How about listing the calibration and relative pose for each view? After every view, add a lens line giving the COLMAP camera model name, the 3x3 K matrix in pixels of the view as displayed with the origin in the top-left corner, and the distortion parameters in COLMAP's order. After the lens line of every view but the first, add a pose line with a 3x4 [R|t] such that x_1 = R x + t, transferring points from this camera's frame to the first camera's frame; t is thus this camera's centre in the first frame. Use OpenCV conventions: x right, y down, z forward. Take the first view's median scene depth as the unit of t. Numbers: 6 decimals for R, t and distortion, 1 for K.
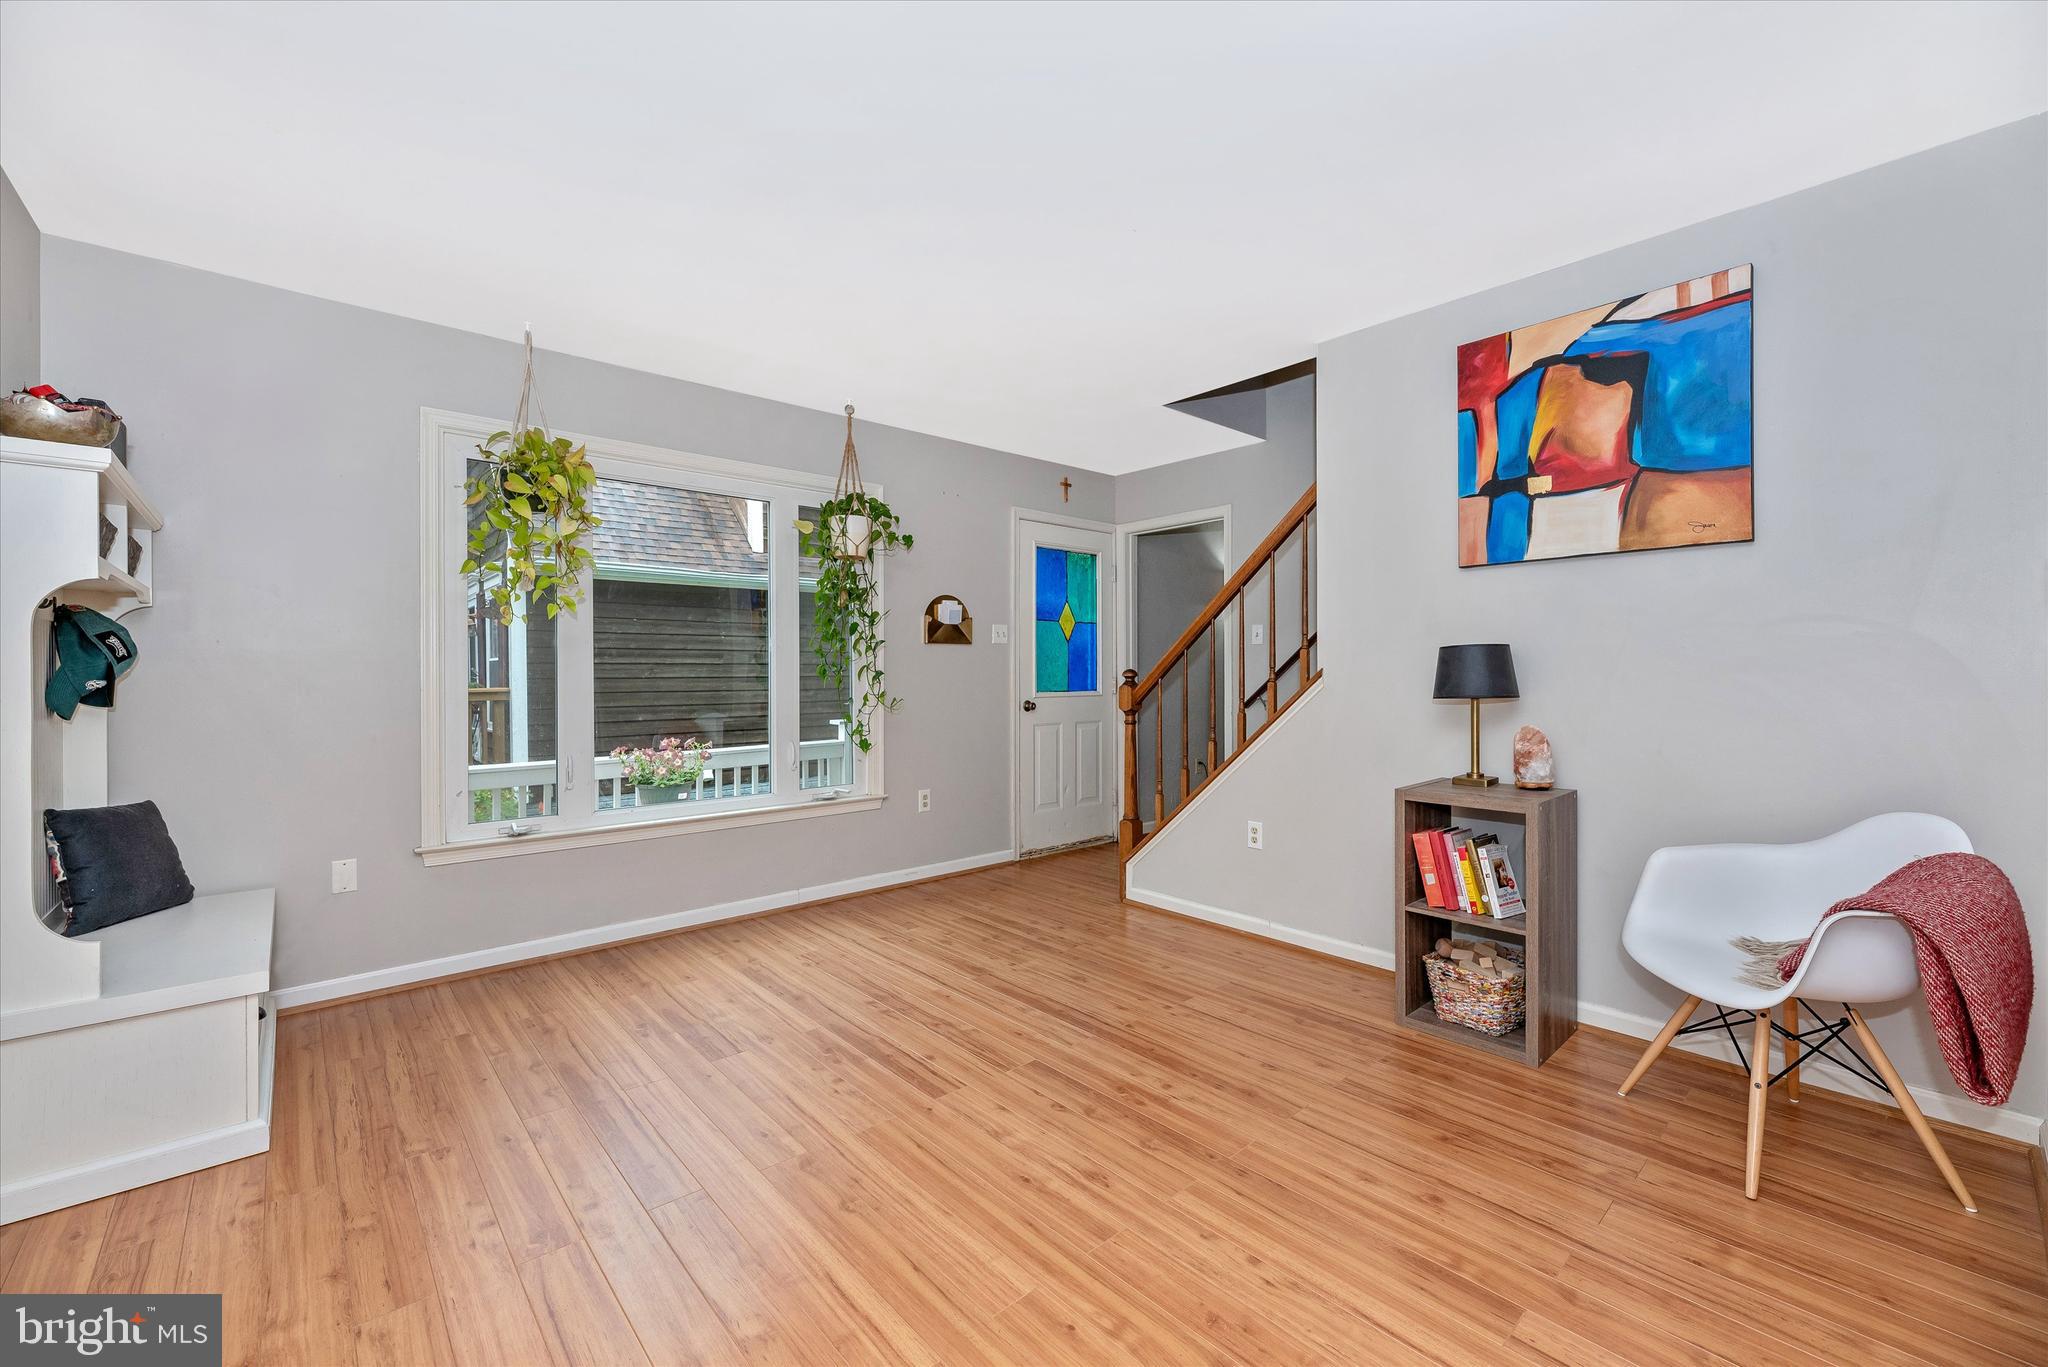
lens RADIAL K [[831.7, 0, 1024.0], [0, 831.7, 683.5], [0, 0, 1]] dist [0.001724, 0.000418]
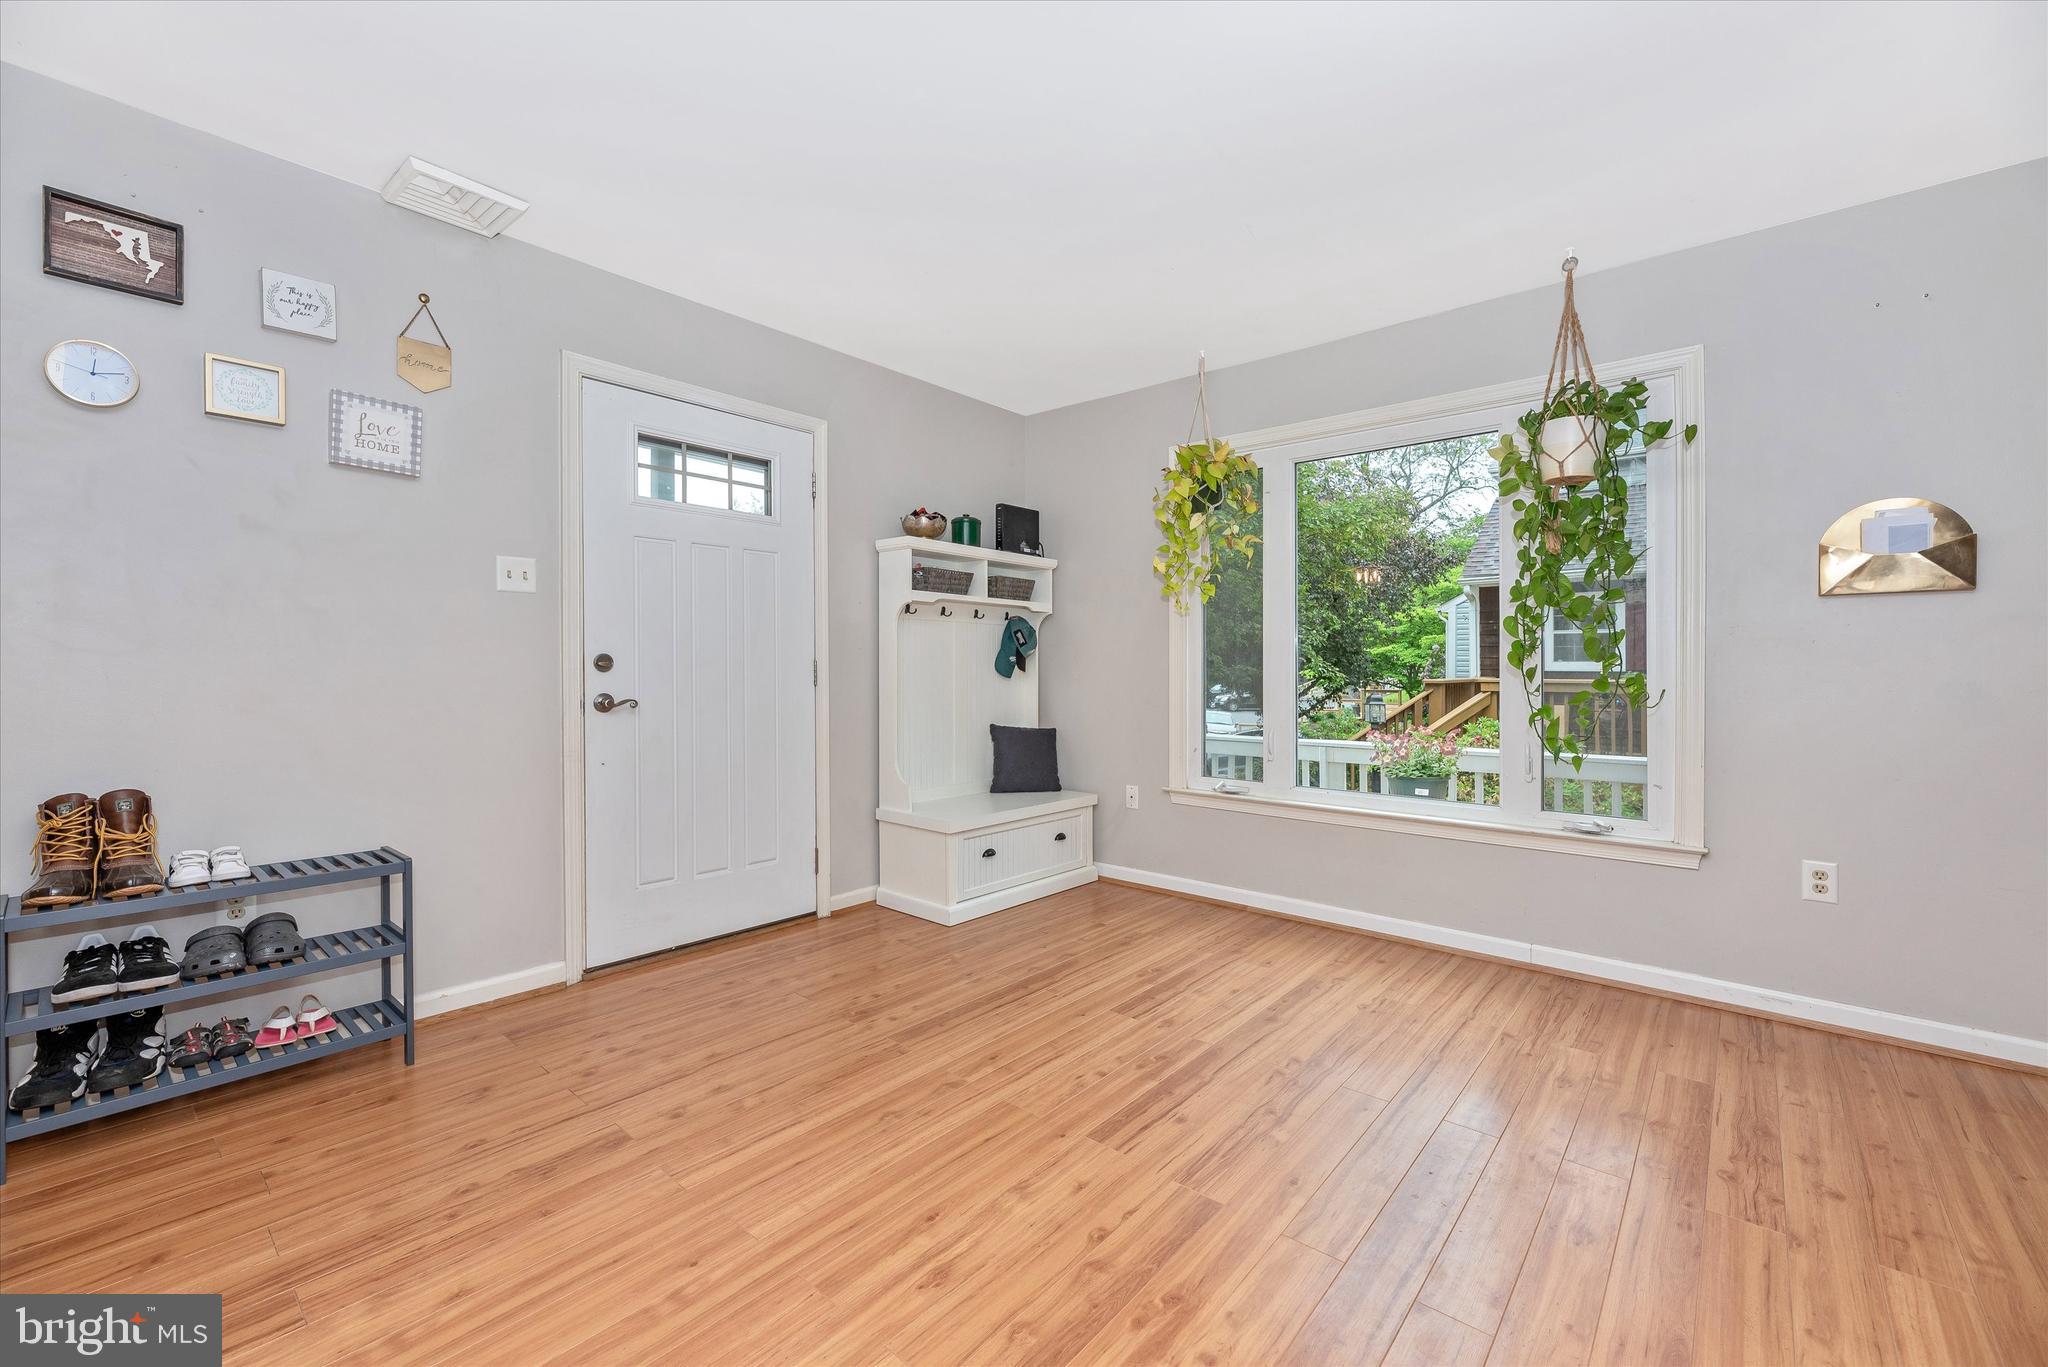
lens RADIAL K [[836.2, 0, 1019.7], [0, 836.2, 657.2], [0, 0, 1]] dist [-0.001032, 0.000142]
pose [[0.124779, -0.010519, -0.992129, 0.564246], [-0.019240, 0.999730, -0.013020, 0.016696], [0.991998, 0.020714, 0.124543, 0.624322]]
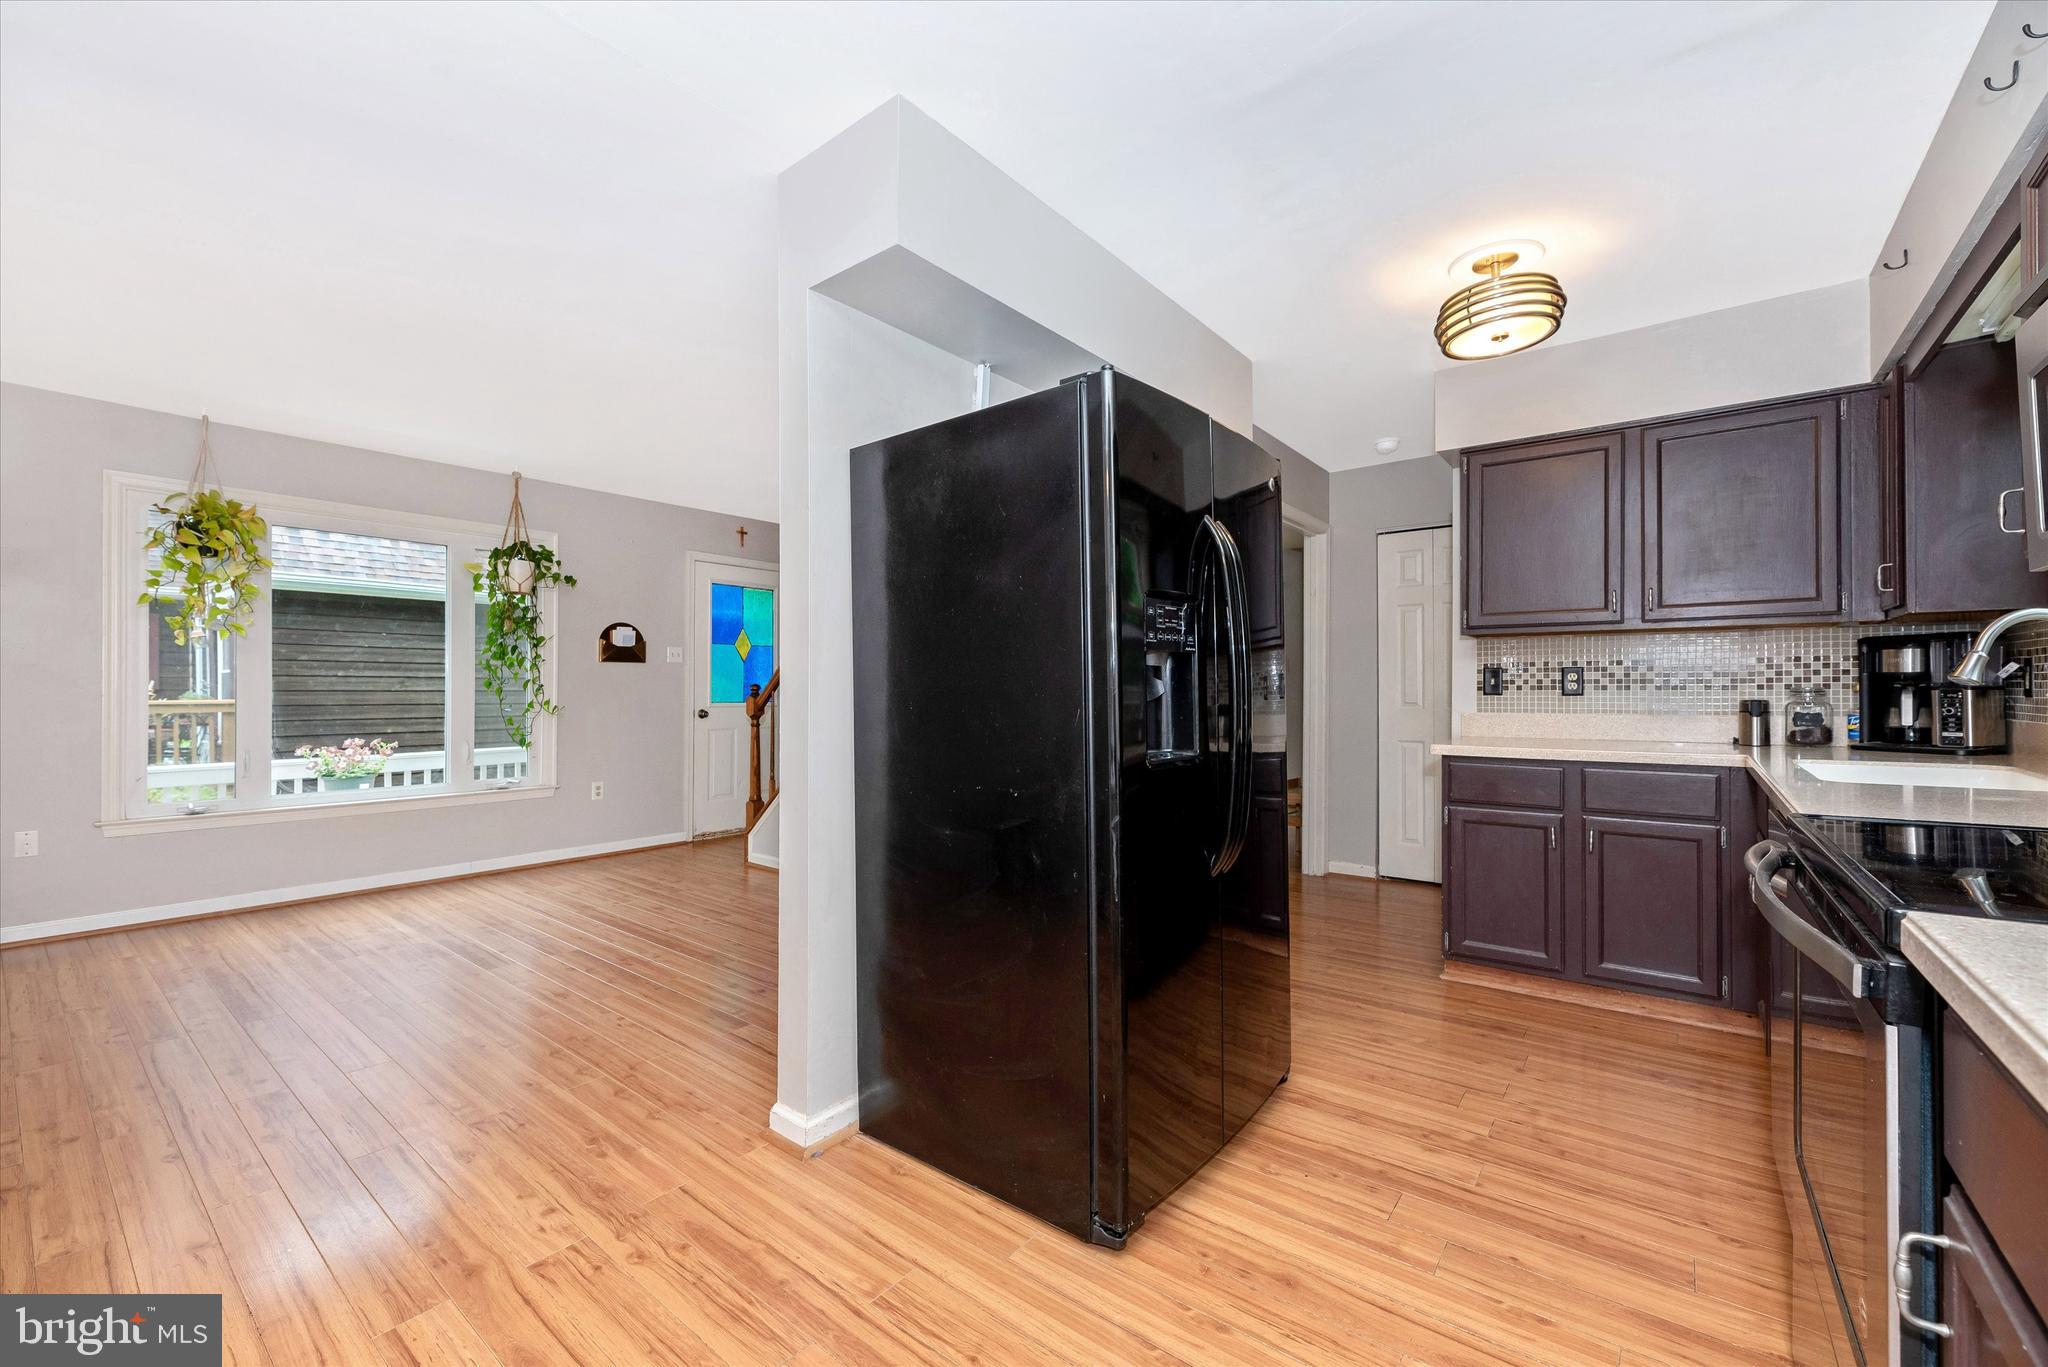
lens RADIAL K [[845.6, 0, 1012.0], [0, 845.6, 695.6], [0, 0, 1]] dist [0.009396, 0.000130]
pose [[0.988470, 0.003724, 0.151373, 0.453217], [-0.002930, 0.999981, -0.005468, 0.009601], [-0.151390, 0.004962, 0.988462, -0.499033]]
